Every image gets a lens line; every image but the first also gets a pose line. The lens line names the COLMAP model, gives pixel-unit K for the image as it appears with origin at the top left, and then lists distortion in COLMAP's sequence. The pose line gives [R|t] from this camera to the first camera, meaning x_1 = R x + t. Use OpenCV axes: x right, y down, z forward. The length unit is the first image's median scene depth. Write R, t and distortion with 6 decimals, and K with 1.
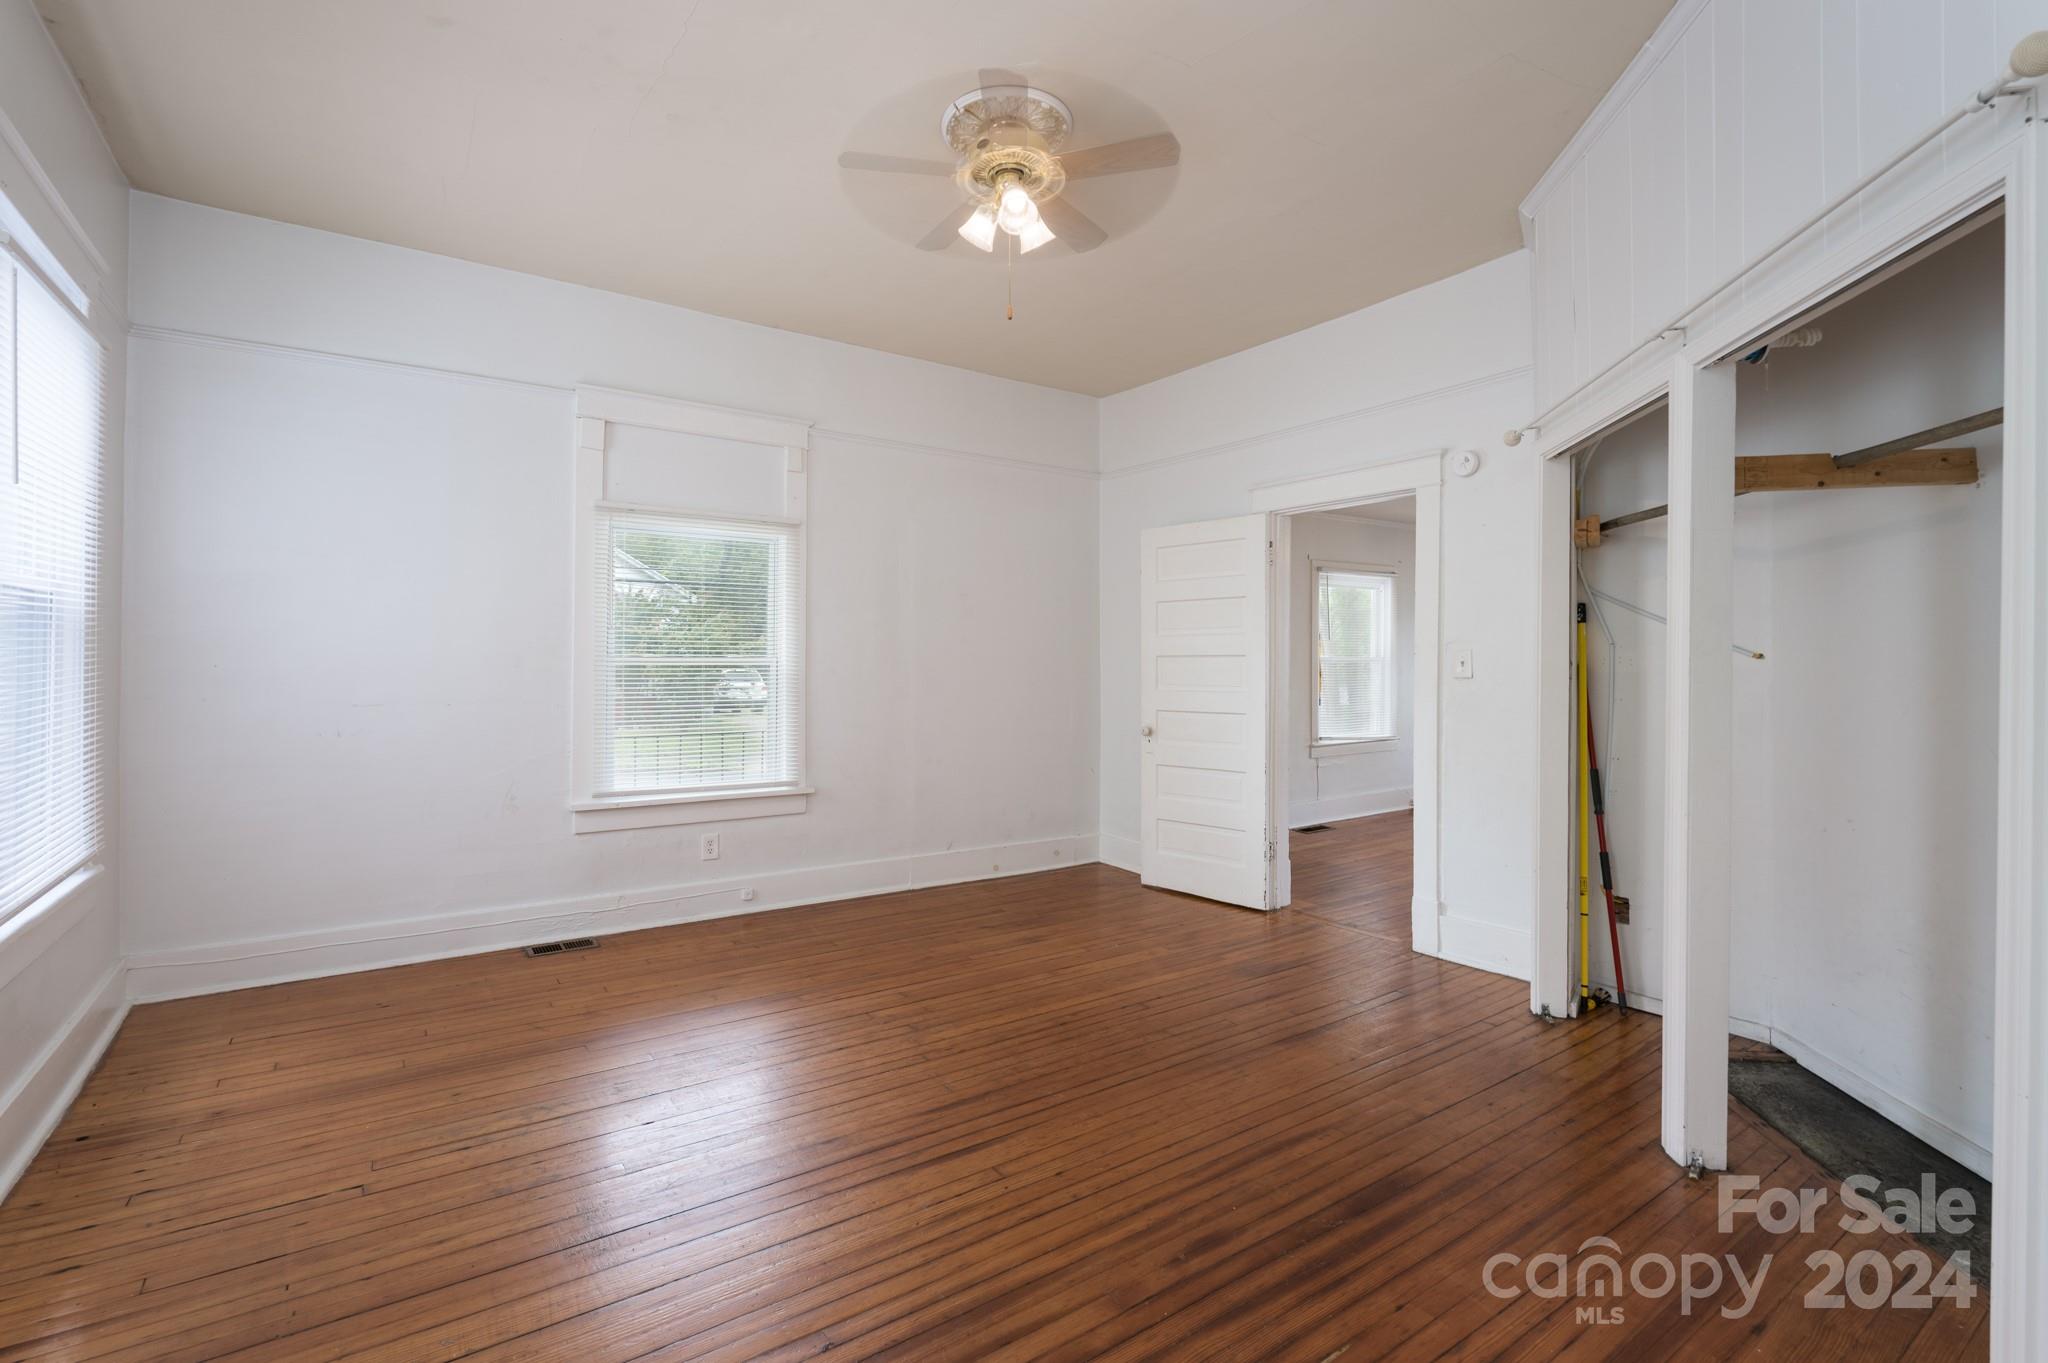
lens RADIAL K [[931.2, 0, 1028.4], [0, 931.2, 666.5], [0, 0, 1]] dist [0.000741, 0.001403]
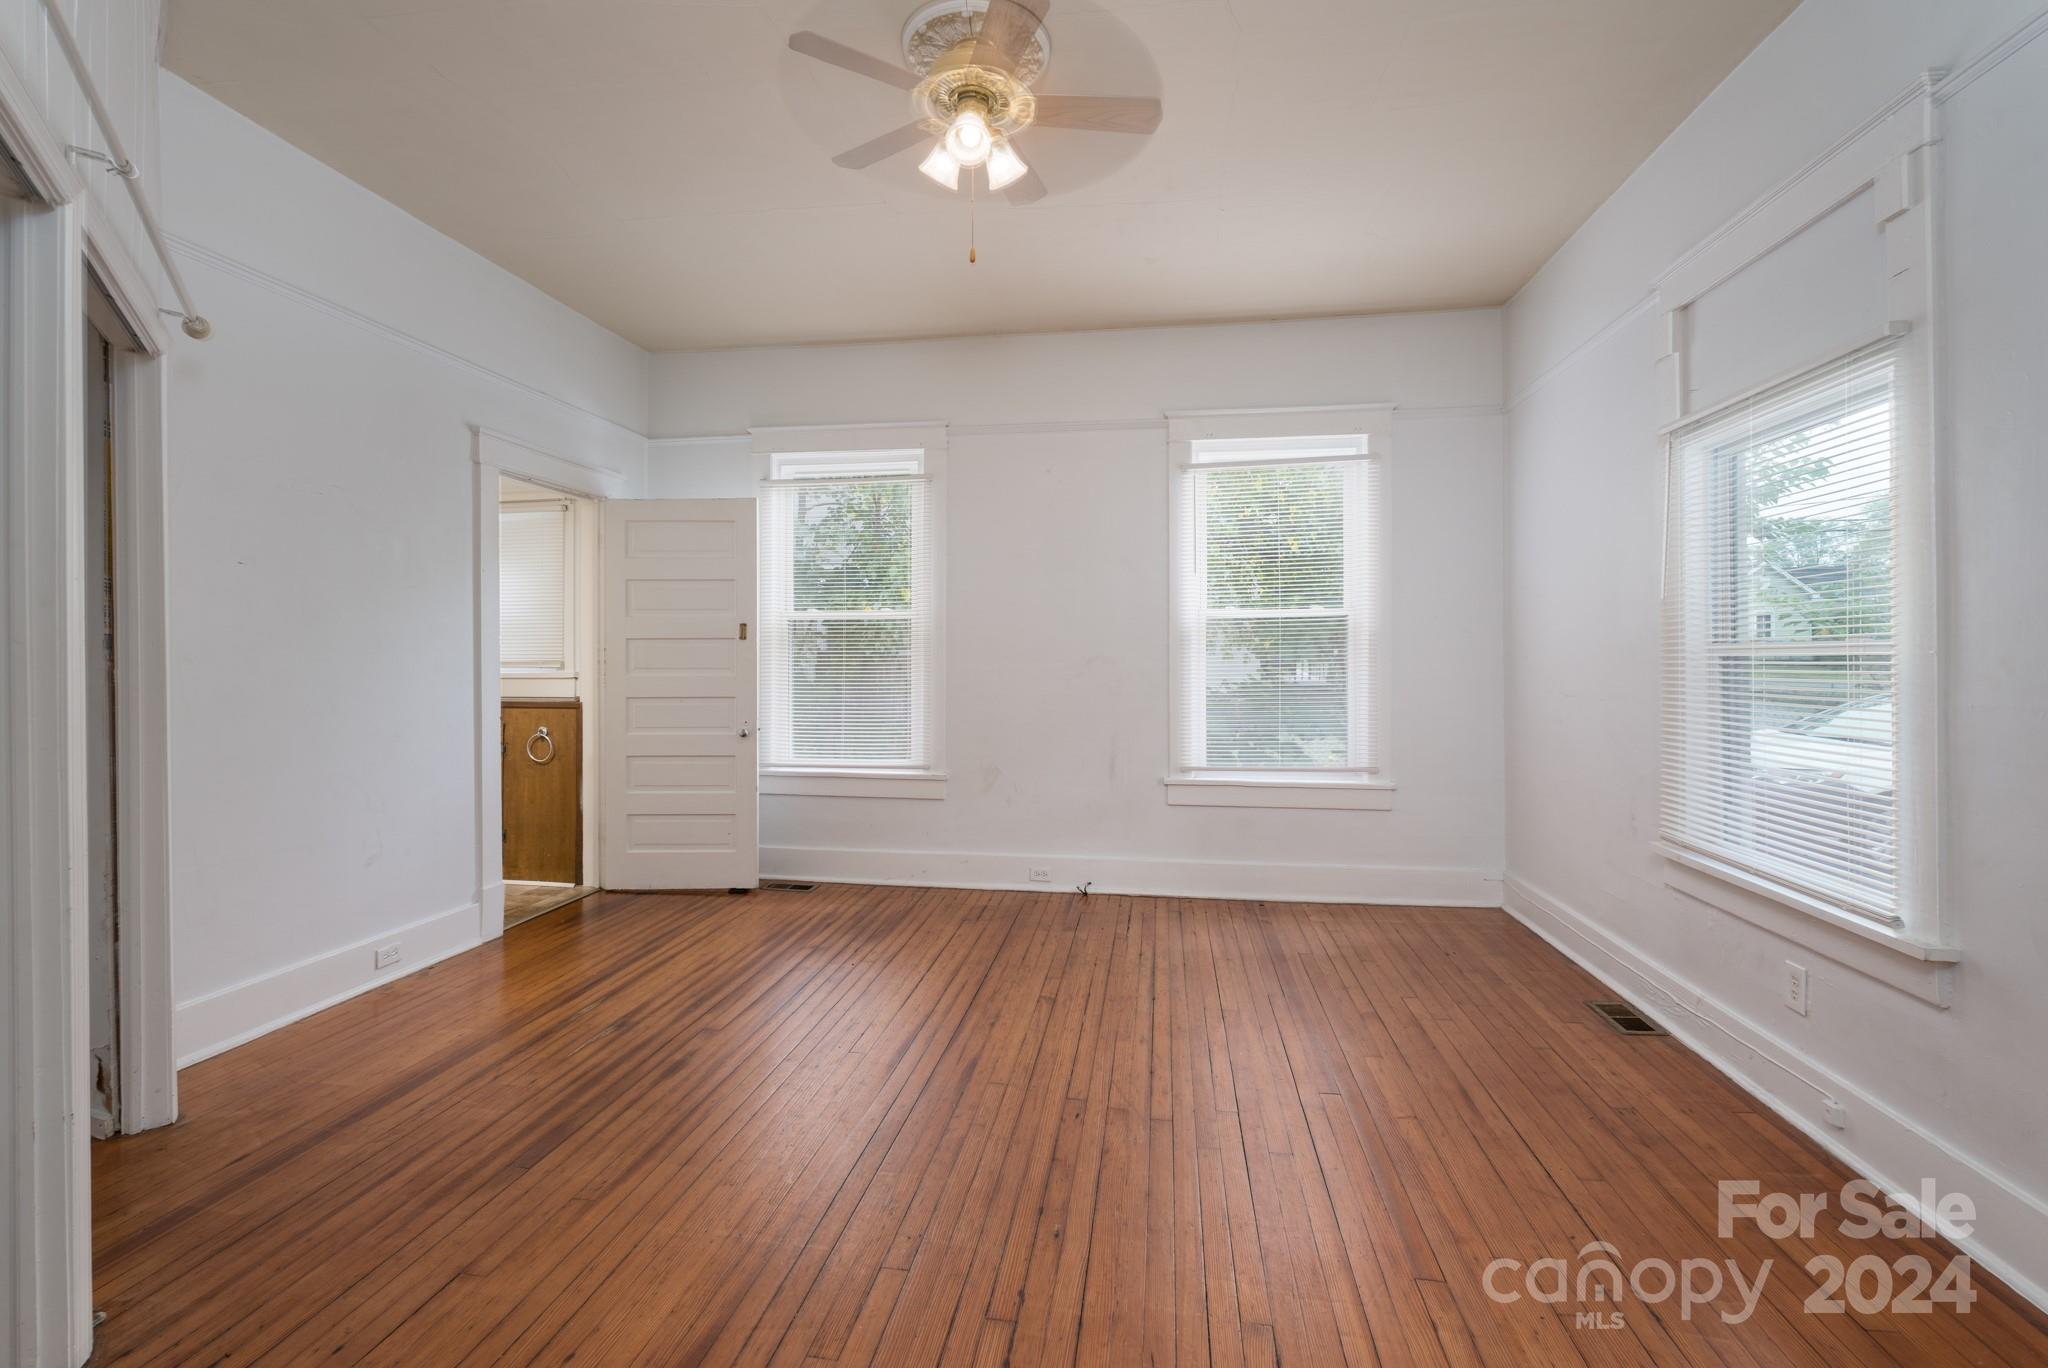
lens RADIAL K [[931.2, 0, 1029.9], [0, 931.2, 682.1], [0, 0, 1]] dist [0.000741, 0.001403]
pose [[-0.697705, 0.006840, -0.716353, 0.784590], [-0.007258, 0.999836, 0.016616, 0.013811], [0.716349, 0.016792, -0.697540, 2.250170]]
